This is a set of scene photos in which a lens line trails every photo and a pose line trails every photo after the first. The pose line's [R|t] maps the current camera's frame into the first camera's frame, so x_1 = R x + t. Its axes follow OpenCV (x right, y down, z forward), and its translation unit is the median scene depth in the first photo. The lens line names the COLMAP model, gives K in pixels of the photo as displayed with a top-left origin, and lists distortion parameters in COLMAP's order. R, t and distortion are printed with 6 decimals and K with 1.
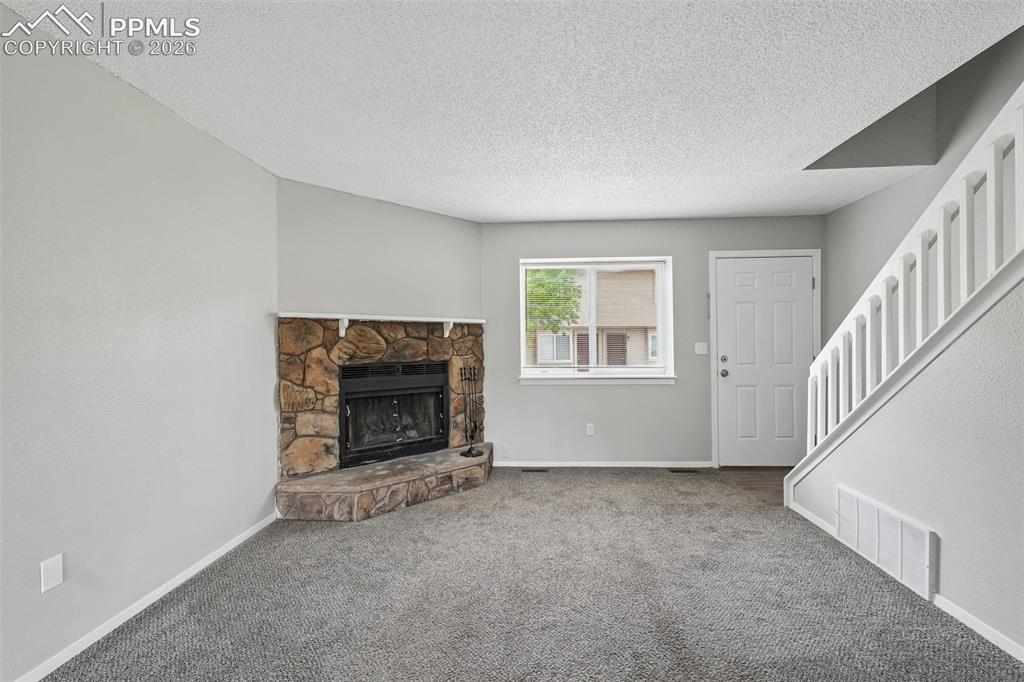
lens RADIAL K [[454.3, 0, 515.5], [0, 454.3, 332.0], [0, 0, 1]] dist [0.001207, 0.000266]
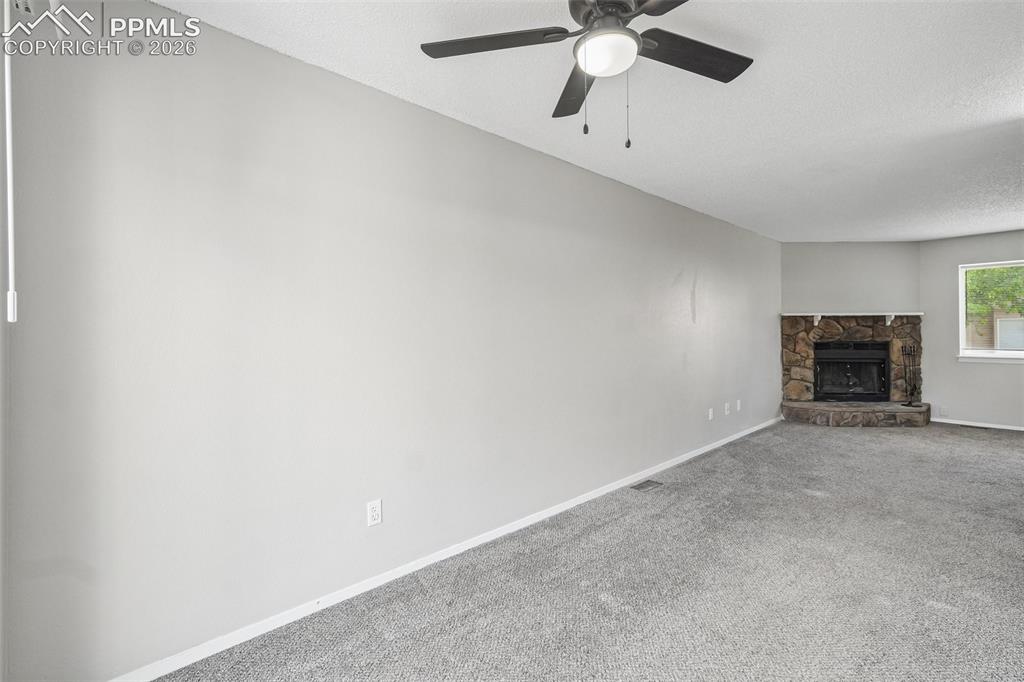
lens RADIAL K [[454.3, 0, 515.5], [0, 454.3, 332.0], [0, 0, 1]] dist [0.001207, 0.000266]
pose [[0.718614, 0.004937, -0.695392, 0.004134], [0.014527, 0.999650, 0.022110, -0.018987], [0.695258, -0.025991, 0.718290, -0.965065]]
